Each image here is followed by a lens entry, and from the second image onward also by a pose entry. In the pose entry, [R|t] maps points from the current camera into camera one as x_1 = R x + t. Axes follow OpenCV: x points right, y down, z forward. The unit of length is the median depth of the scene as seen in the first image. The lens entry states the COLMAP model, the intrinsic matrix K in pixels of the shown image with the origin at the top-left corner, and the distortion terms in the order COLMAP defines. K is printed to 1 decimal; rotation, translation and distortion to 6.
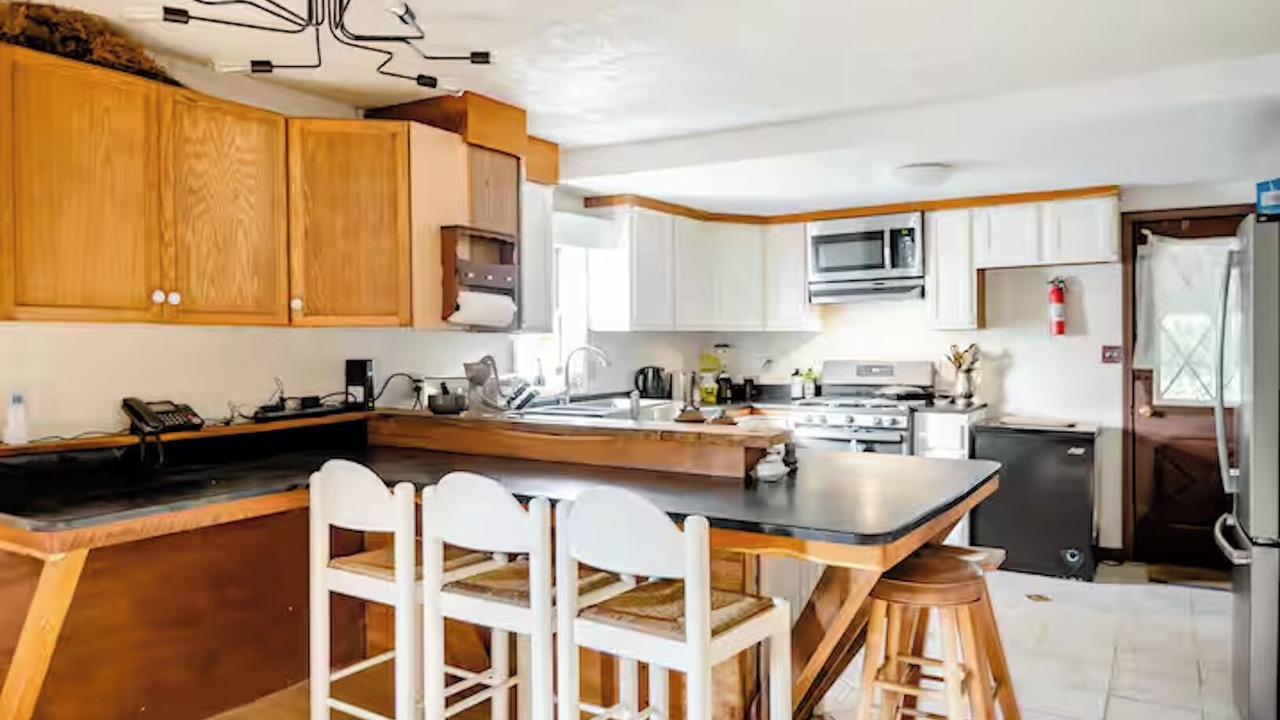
lens RADIAL K [[904.6, 0, 642.5], [0, 904.6, 350.8], [0, 0, 1]] dist [0.010072, -0.002793]
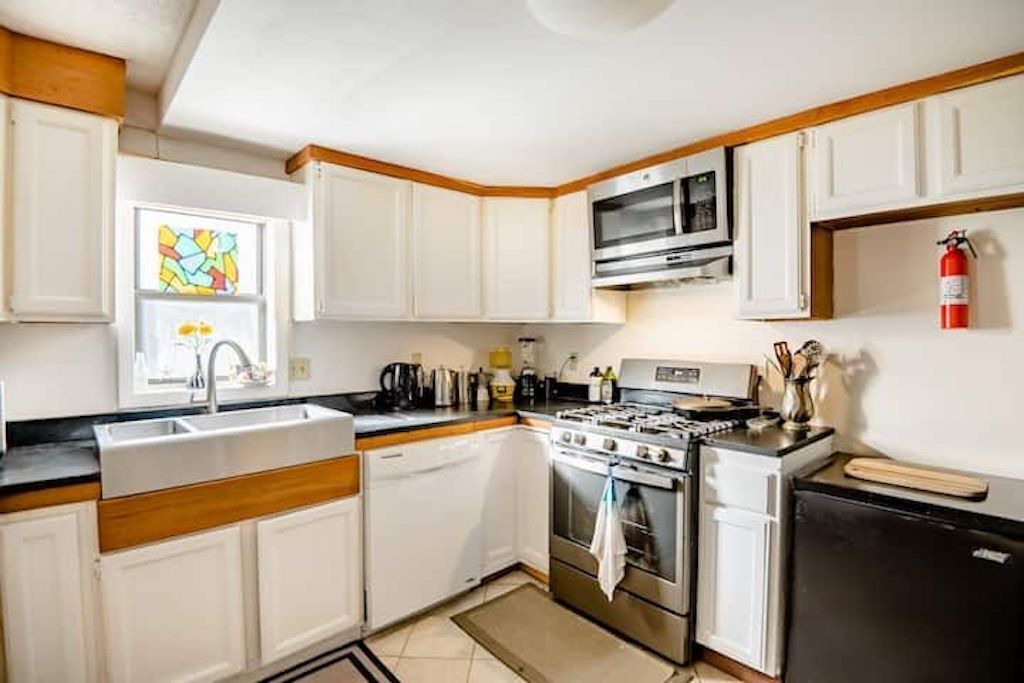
lens RADIAL K [[530.0, 0, 509.0], [0, 530.0, 342.9], [0, 0, 1]] dist [-0.021168, -0.008143]
pose [[0.961247, 0.011006, -0.275469, 0.257578], [-0.009373, 0.999930, 0.007242, -0.006766], [0.275529, -0.004380, 0.961283, 0.562751]]
